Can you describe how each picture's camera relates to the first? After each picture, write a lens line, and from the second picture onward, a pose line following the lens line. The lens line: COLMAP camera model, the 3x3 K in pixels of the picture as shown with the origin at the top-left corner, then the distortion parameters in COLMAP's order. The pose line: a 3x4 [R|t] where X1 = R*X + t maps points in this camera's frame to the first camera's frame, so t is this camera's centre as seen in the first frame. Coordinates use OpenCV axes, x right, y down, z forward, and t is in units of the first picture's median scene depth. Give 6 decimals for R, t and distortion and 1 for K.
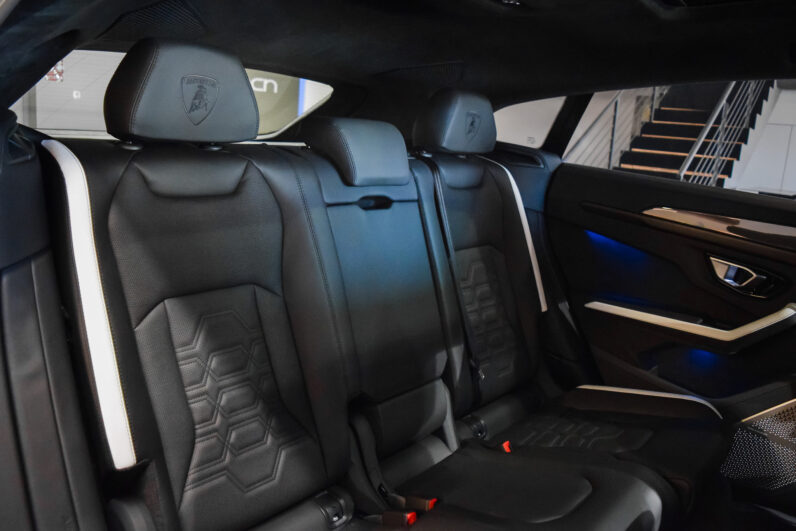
lens RADIAL K [[616.3, 0, 396.7], [0, 616.3, 266.0], [0, 0, 1]] dist [-0.101945, 0.026370]
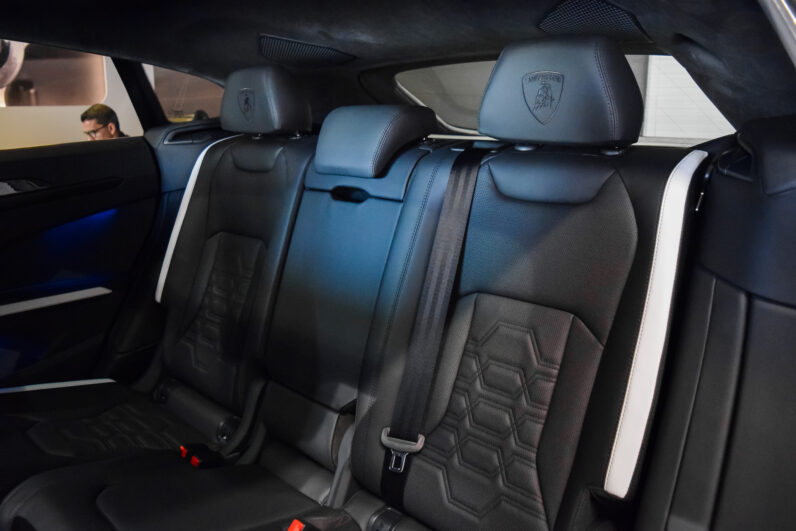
lens RADIAL K [[616.3, 0, 391.6], [0, 616.3, 261.9], [0, 0, 1]] dist [-0.101945, 0.026370]
pose [[-0.061855, 0.161709, -0.984898, 0.745990], [-0.213952, 0.961701, 0.171337, -0.148604], [0.974884, 0.221319, -0.024887, 0.929562]]
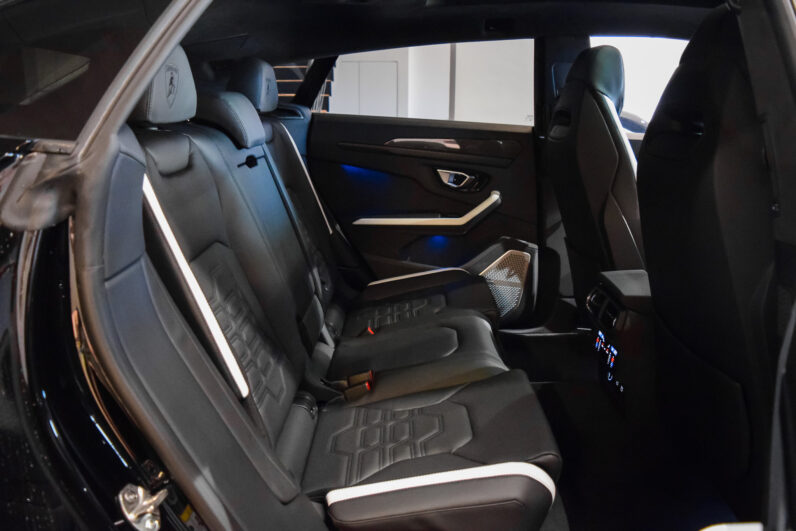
lens RADIAL K [[616.3, 0, 397.7], [0, 616.3, 265.5], [0, 0, 1]] dist [-0.101945, 0.026370]
pose [[0.771685, -0.232397, 0.592026, -0.471064], [0.181501, 0.972610, 0.145214, -0.023273], [-0.609558, -0.004606, 0.792728, -0.088939]]
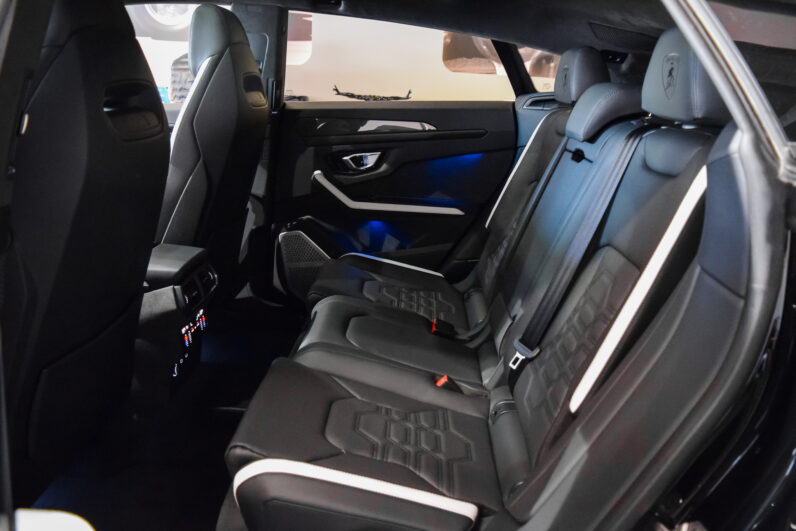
lens RADIAL K [[616.3, 0, 399.0], [0, 616.3, 261.4], [0, 0, 1]] dist [-0.101945, 0.026370]
pose [[-0.779916, 0.068143, -0.622164, 0.767127], [-0.232091, 0.891696, 0.388602, -0.238583], [0.581262, 0.447476, -0.679632, 1.380266]]
